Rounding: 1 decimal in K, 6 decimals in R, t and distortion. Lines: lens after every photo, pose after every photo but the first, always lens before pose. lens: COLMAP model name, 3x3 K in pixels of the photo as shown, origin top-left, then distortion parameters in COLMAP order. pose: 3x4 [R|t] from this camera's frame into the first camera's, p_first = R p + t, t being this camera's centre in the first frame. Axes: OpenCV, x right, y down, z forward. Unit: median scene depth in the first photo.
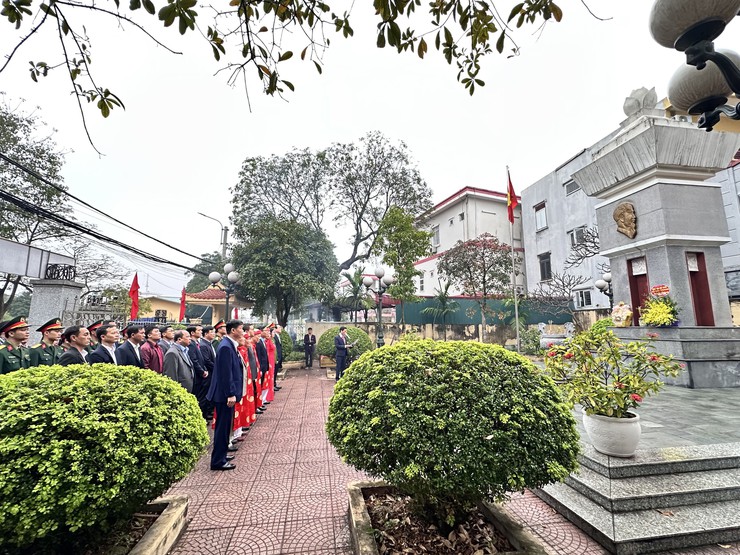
lens RADIAL K [[327.2, 0, 370.0], [0, 327.2, 277.5], [0, 0, 1]] dist [0.000225, 0.000021]
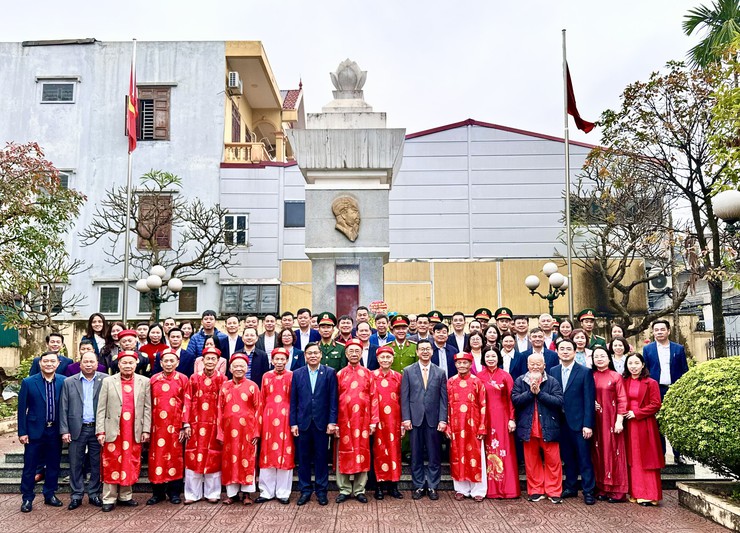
lens RADIAL K [[685.0, 0, 370.0], [0, 685.0, 266.5], [0, 0, 1]] dist [-0.003160, -0.000912]
pose [[0.159041, 0.118722, 0.980108, -0.881132], [-0.138313, 0.985632, -0.096947, 0.104365], [-0.977535, -0.120143, 0.173177, 0.641832]]
